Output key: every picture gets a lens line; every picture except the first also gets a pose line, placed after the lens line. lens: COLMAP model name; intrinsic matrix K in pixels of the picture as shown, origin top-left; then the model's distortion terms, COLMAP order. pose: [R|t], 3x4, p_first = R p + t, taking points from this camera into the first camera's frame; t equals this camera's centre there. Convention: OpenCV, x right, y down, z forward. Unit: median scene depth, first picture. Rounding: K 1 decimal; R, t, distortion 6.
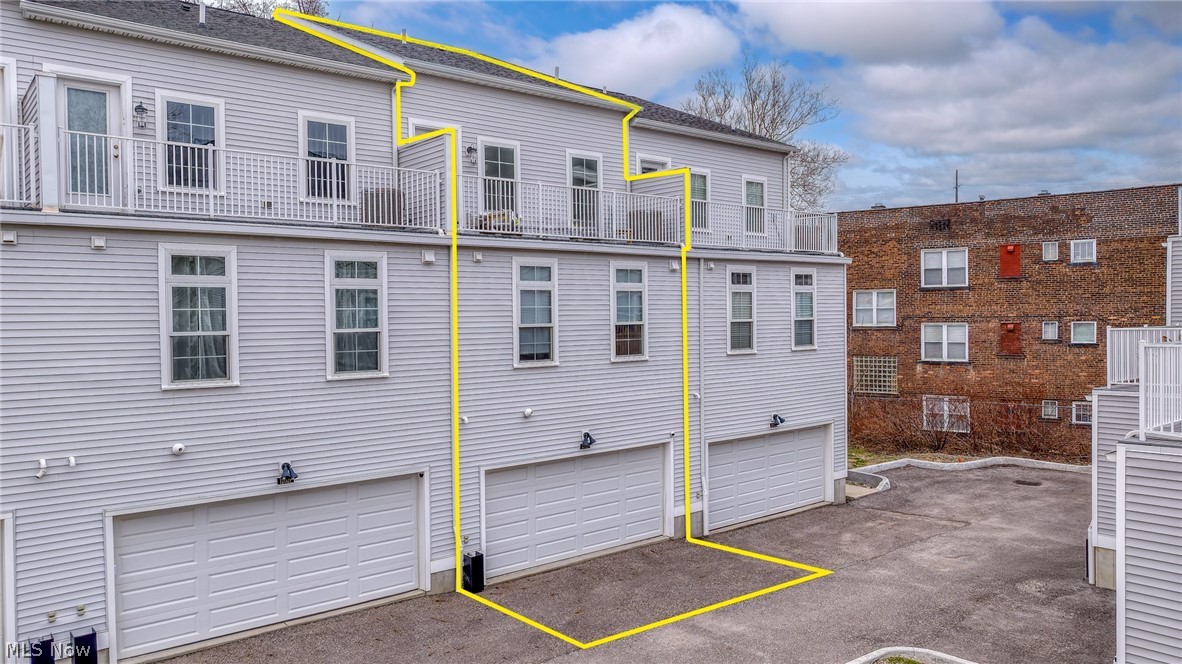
lens RADIAL K [[846.4, 0, 588.4], [0, 846.4, 331.4], [0, 0, 1]] dist [0.007012, -0.012983]
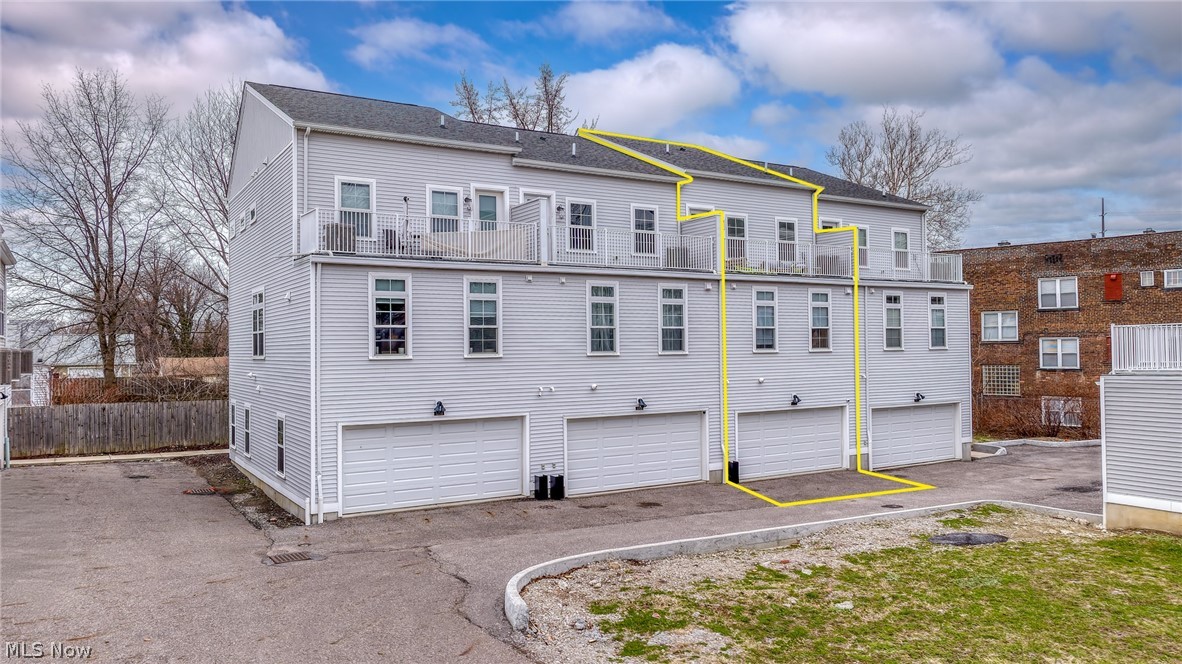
lens RADIAL K [[846.4, 0, 593.1], [0, 846.4, 330.9], [0, 0, 1]] dist [0.007012, -0.012983]
pose [[0.989629, -0.002403, -0.143630, -0.135916], [-0.003247, 0.999230, -0.039088, 0.056353], [0.143613, 0.039149, 0.988859, -0.583269]]
